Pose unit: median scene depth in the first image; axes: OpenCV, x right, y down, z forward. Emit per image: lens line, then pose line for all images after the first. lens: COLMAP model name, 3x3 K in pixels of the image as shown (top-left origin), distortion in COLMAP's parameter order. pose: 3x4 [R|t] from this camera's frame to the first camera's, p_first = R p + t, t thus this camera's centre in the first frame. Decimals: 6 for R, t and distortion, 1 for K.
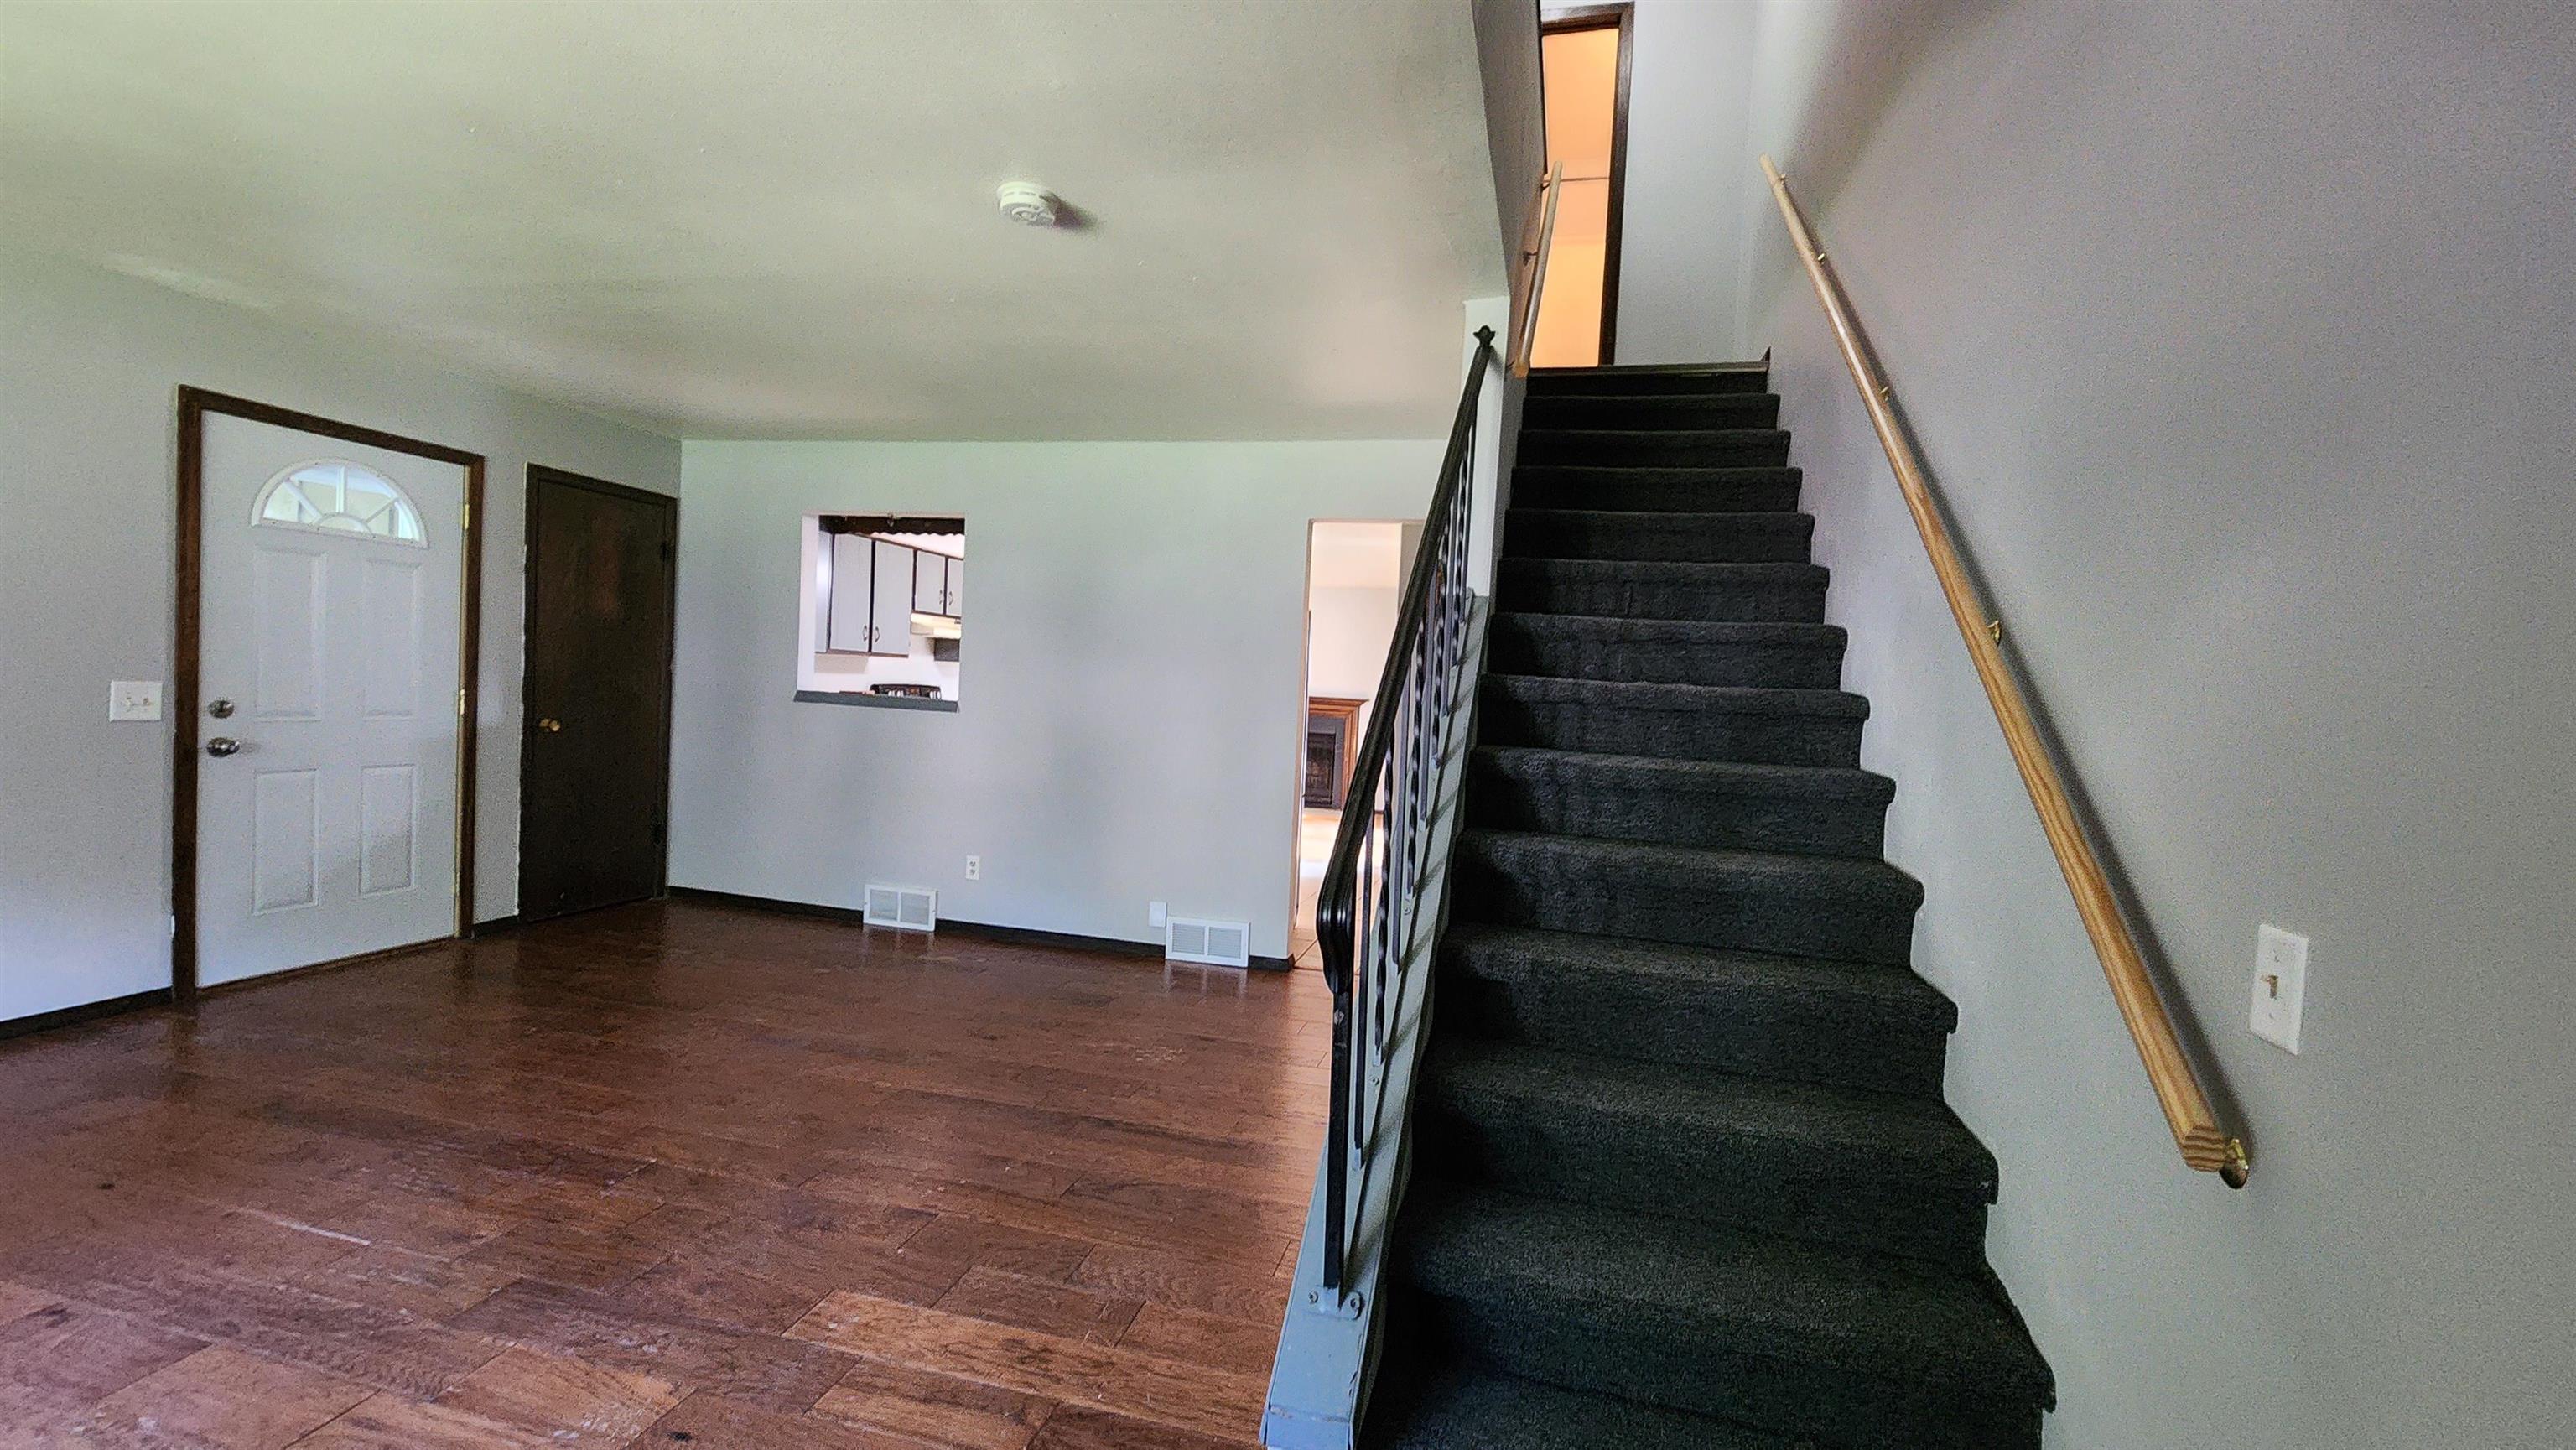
lens RADIAL K [[1072.5, 0, 1288.0], [0, 1072.5, 725.0], [0, 0, 1]] dist [-0.000404, -0.000209]
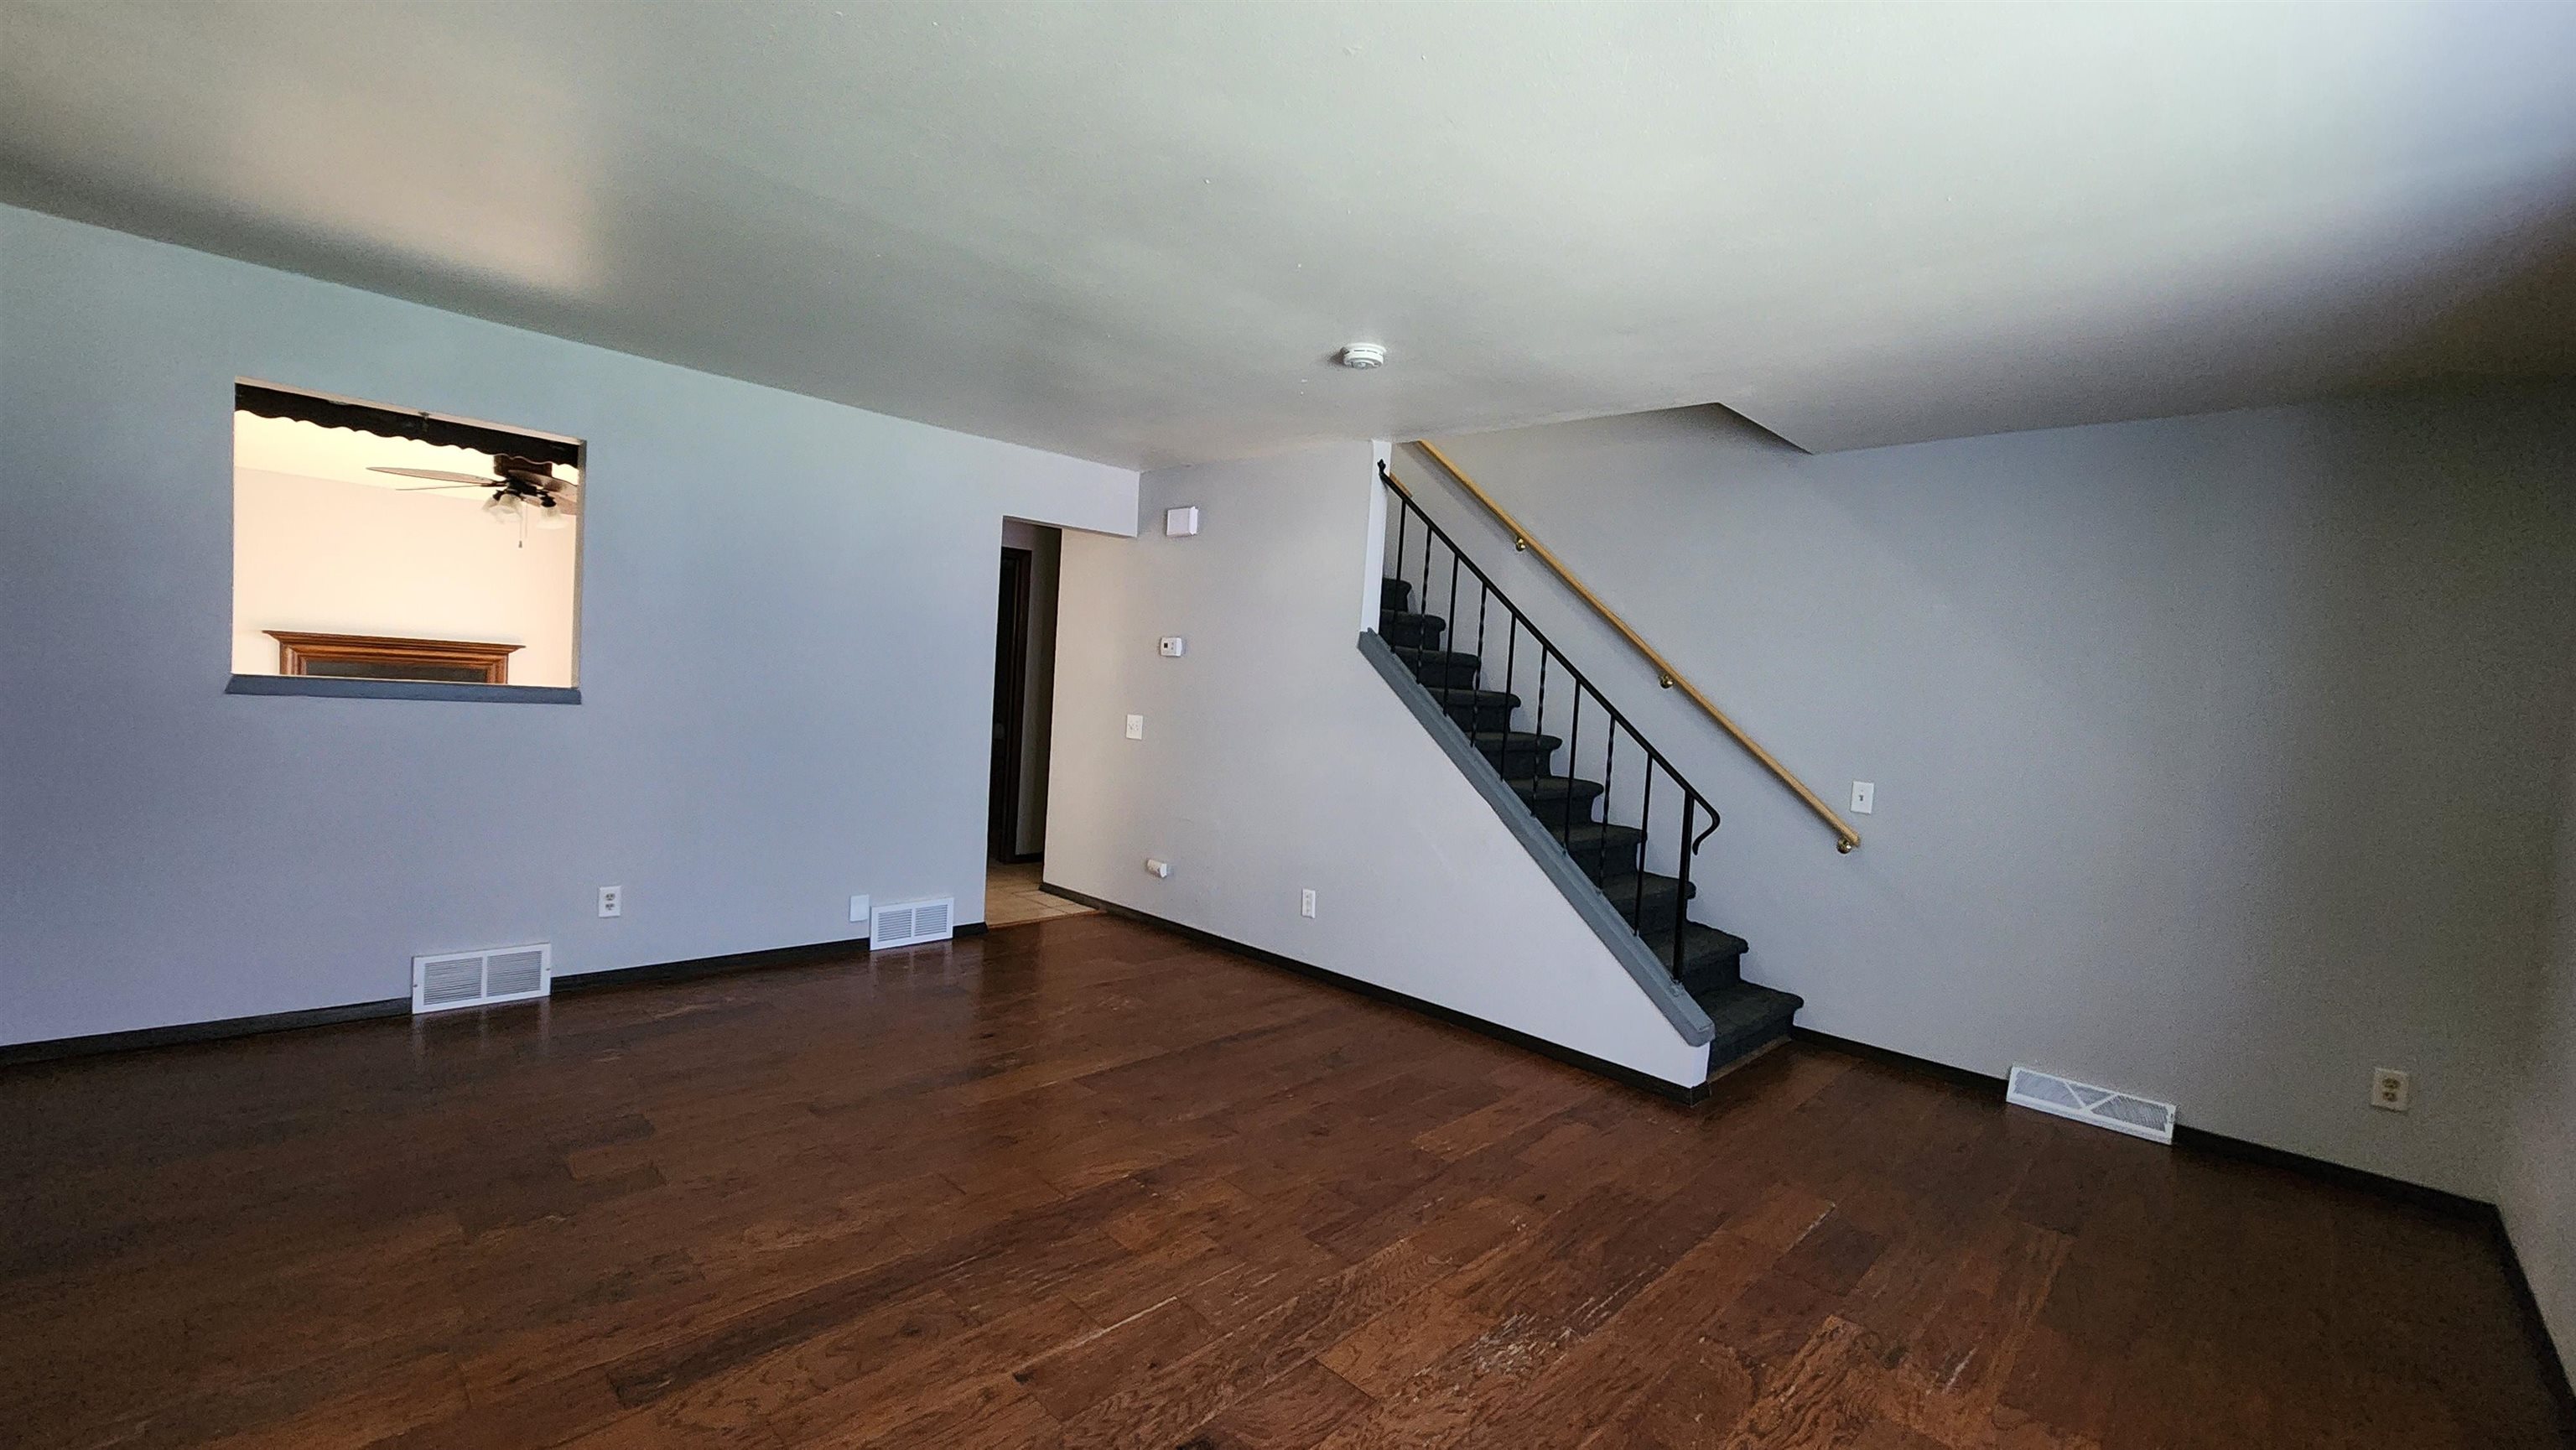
lens RADIAL K [[1072.5, 0, 1288.0], [0, 1072.5, 725.0], [0, 0, 1]] dist [-0.000404, -0.000209]
pose [[0.499191, -0.054840, 0.864755, -1.261203], [-0.010023, 0.997563, 0.069048, -0.095991], [-0.866434, -0.043136, 0.497425, 0.327707]]
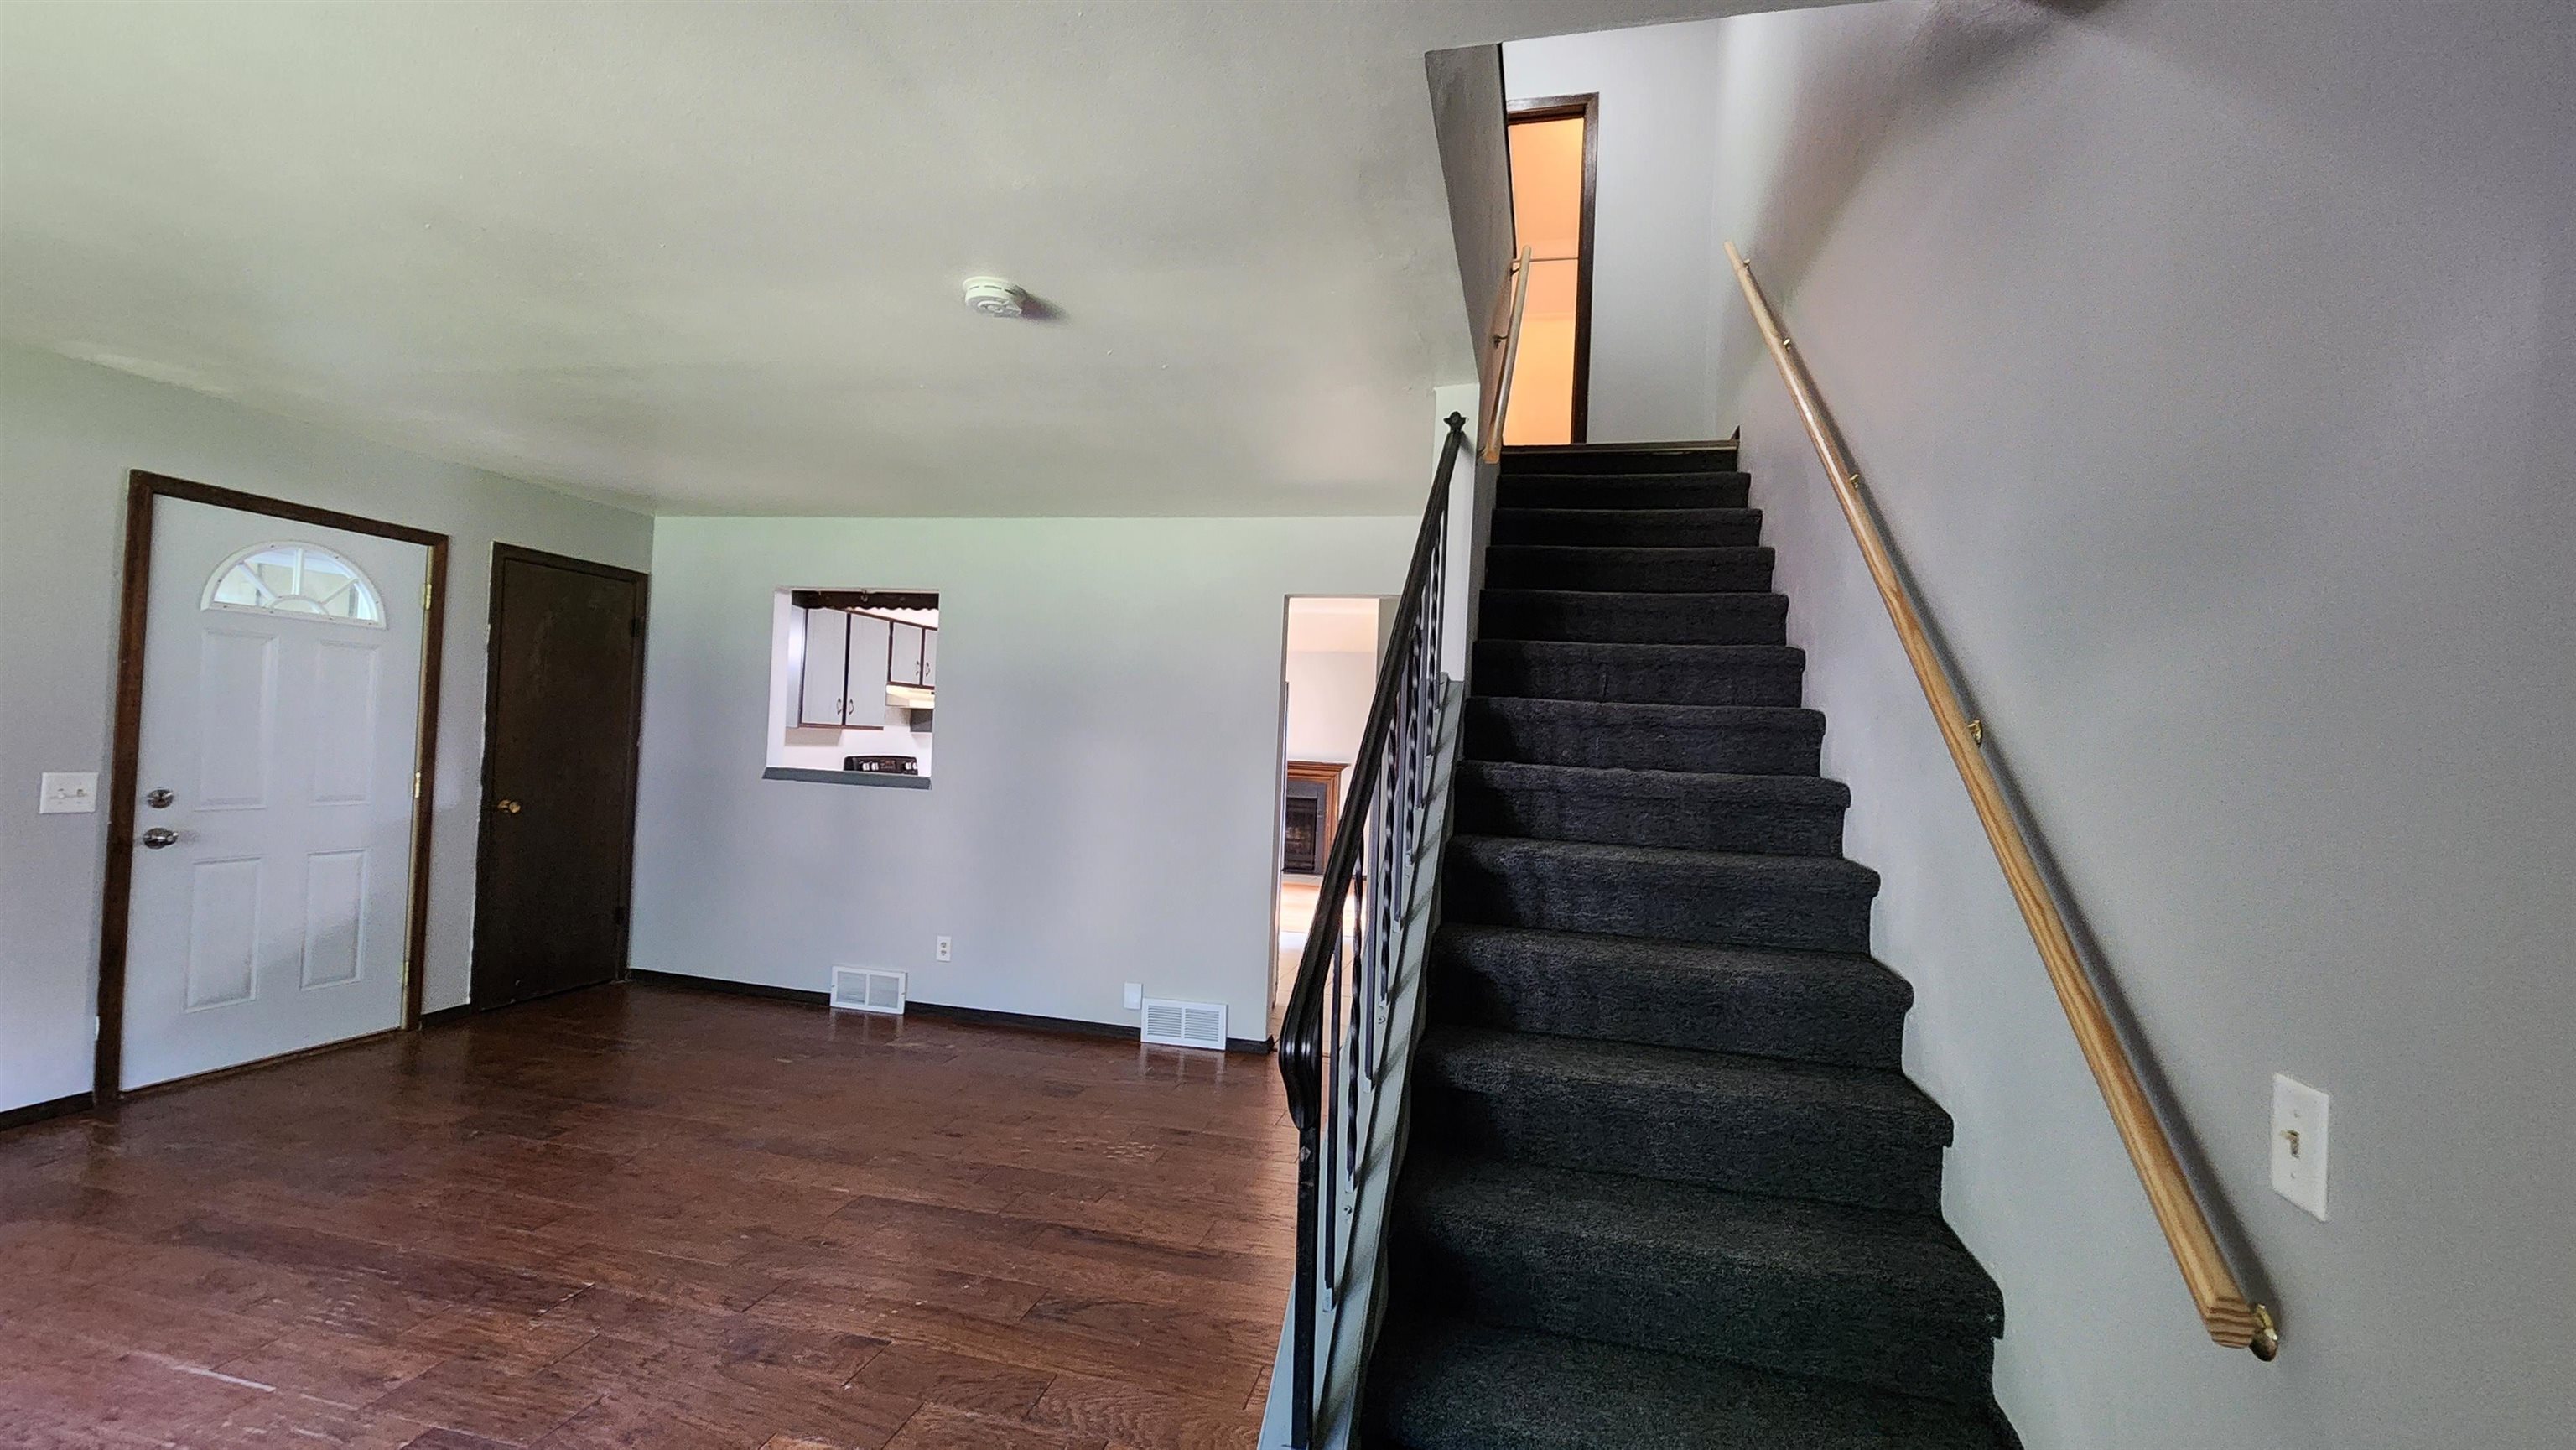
lens RADIAL K [[1068.2, 0, 1288.0], [0, 1068.2, 725.0], [0, 0, 1]] dist [-0.000563, 0.000468]
pose [[0.999869, -0.006029, 0.015002, 0.010901], [0.006815, 0.998574, -0.052957, -0.028933], [-0.014662, 0.053053, 0.998484, 0.023210]]
